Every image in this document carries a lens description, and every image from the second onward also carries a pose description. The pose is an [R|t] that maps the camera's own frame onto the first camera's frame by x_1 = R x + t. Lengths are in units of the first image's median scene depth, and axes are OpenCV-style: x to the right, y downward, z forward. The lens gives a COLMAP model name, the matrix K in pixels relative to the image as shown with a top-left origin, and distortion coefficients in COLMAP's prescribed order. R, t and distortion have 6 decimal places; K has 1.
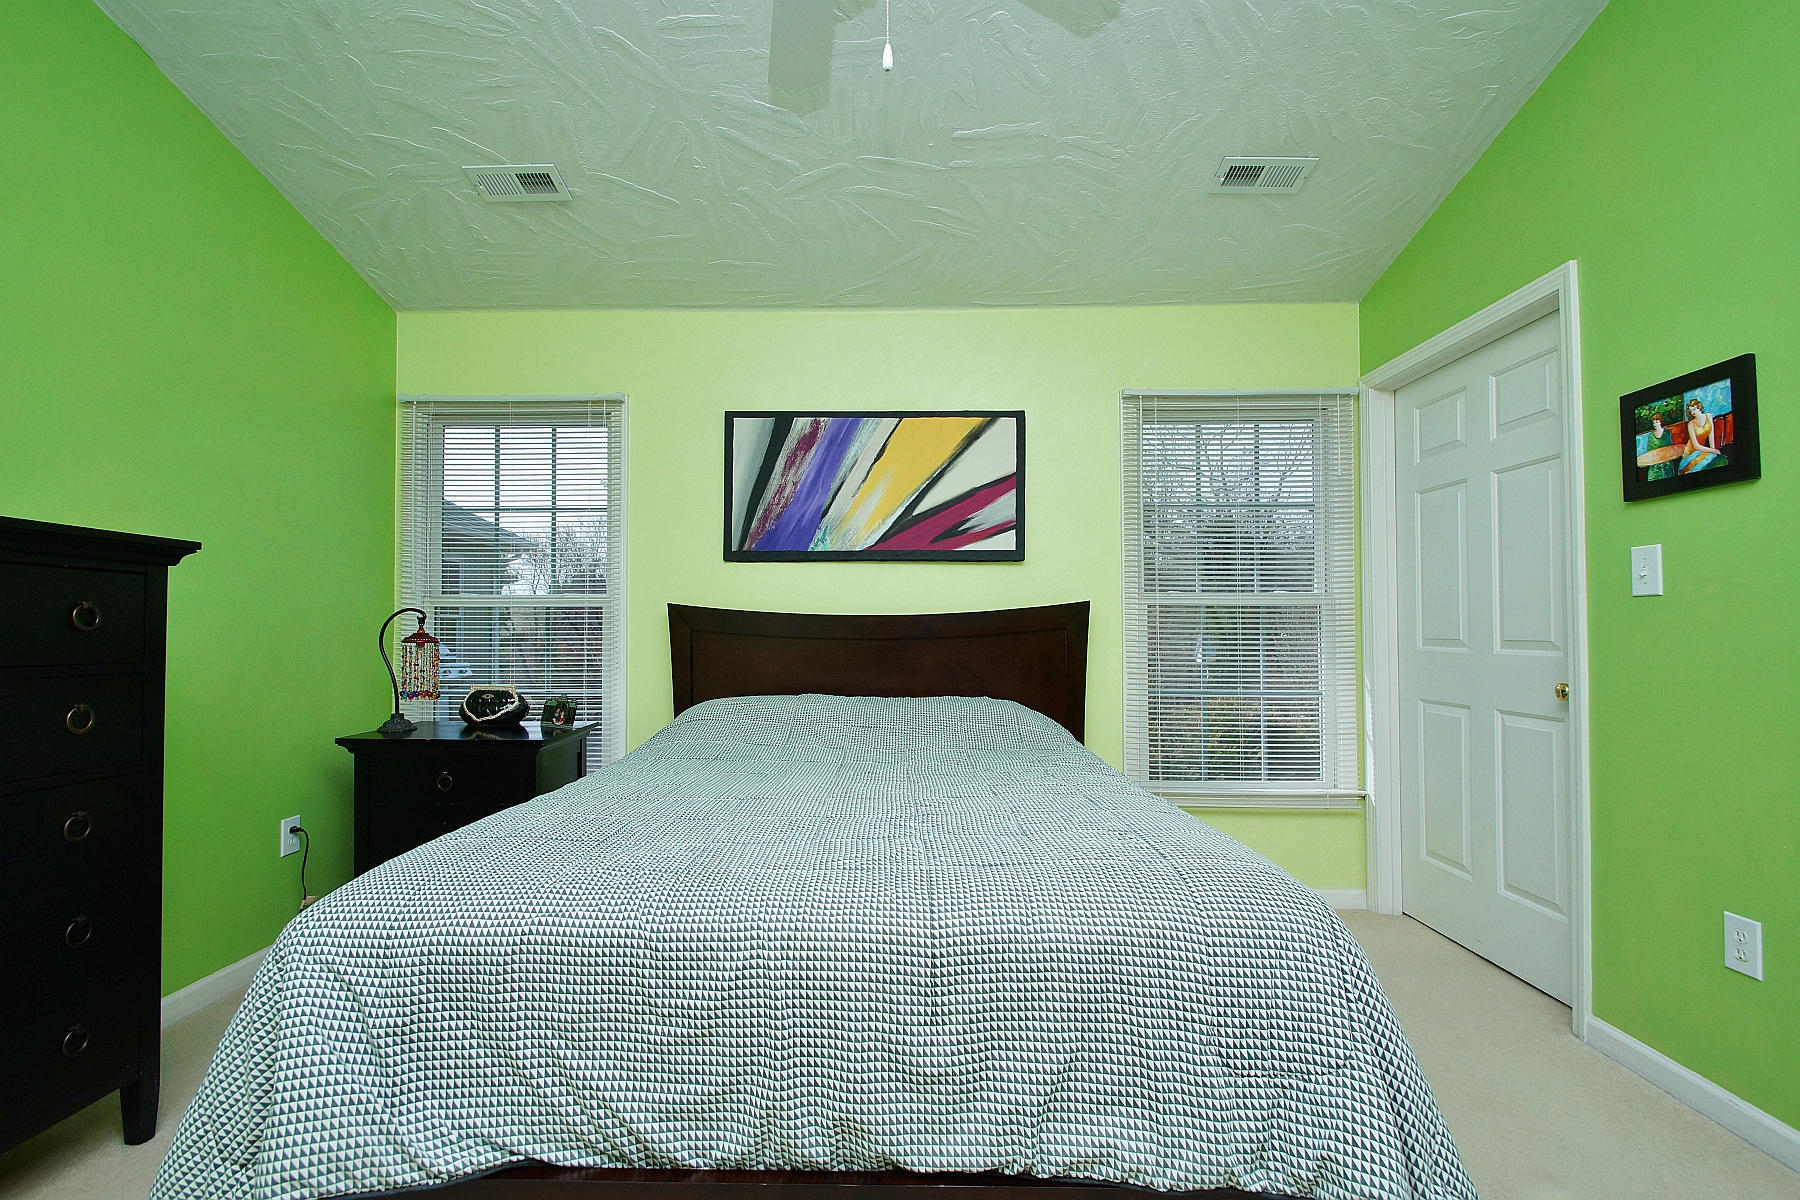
lens RADIAL K [[795.7, 0, 894.5], [0, 795.7, 612.8], [0, 0, 1]] dist [0.017055, -0.017912]
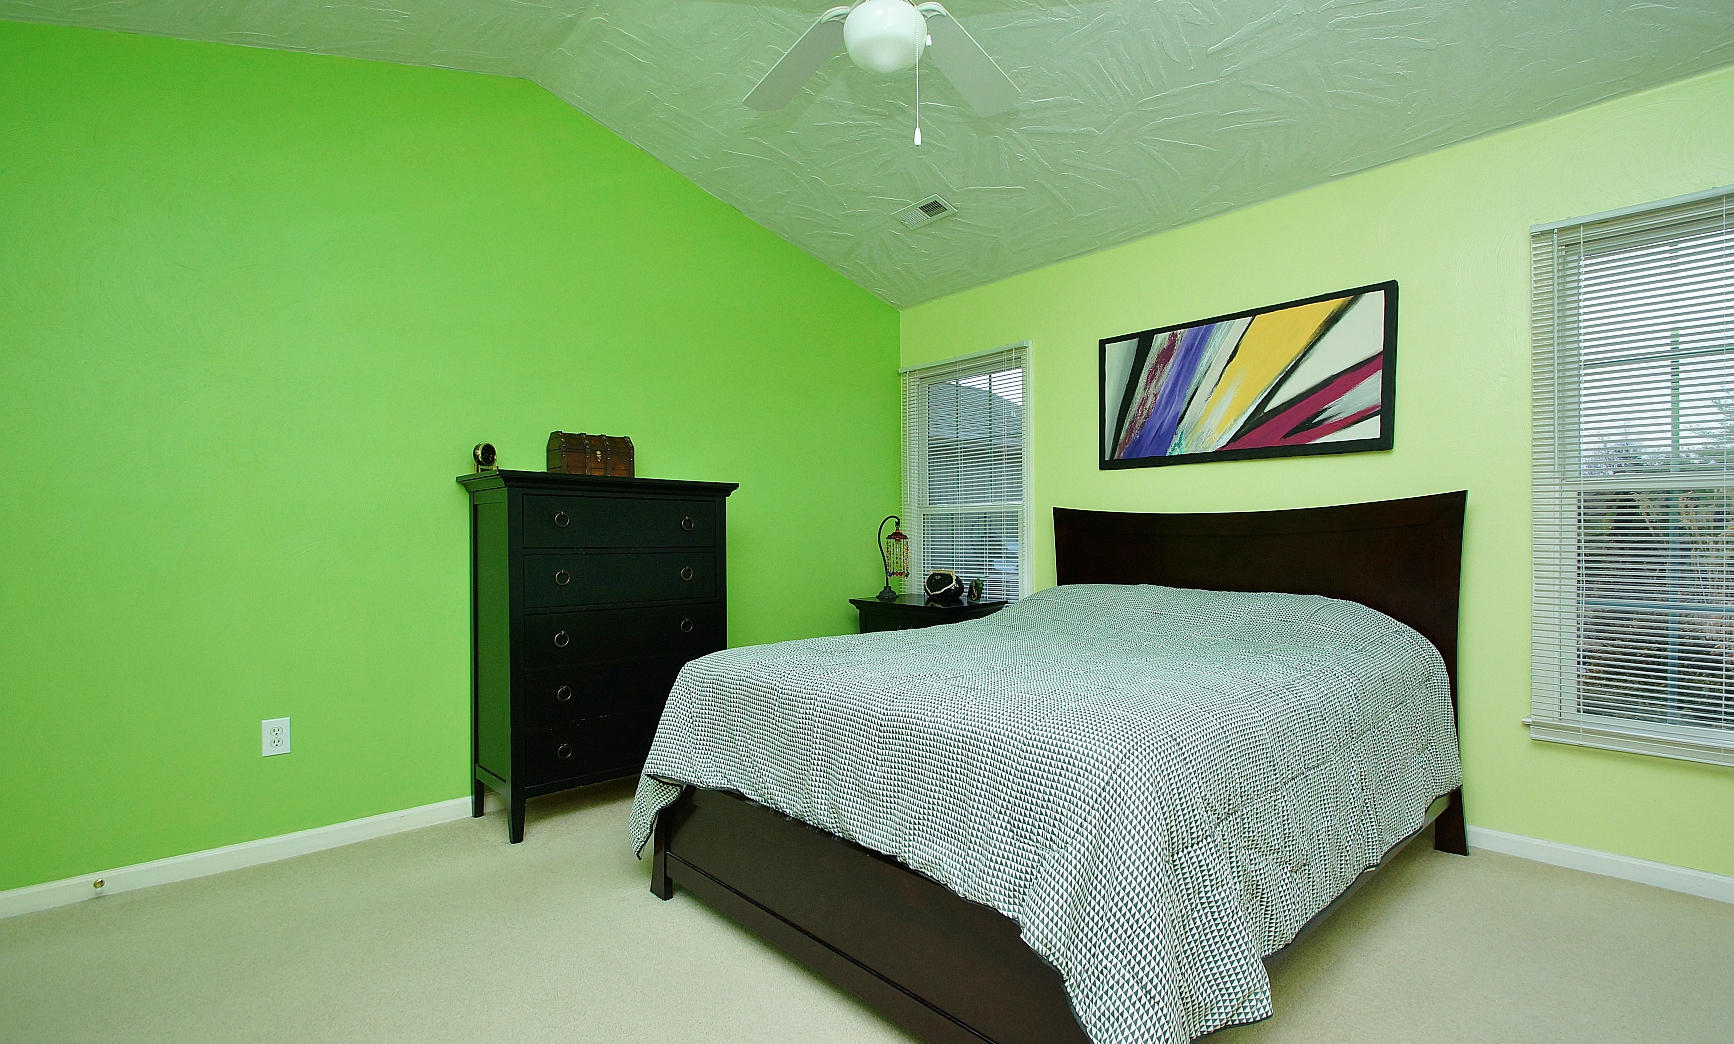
lens RADIAL K [[796.4, 0, 895.9], [0, 796.4, 542.9], [0, 0, 1]] dist [-0.000326, -0.000099]
pose [[0.706685, 0.003188, -0.707521, 0.403691], [0.020994, 0.999455, 0.025472, 0.006409], [0.707217, -0.032855, 0.706233, -0.037187]]
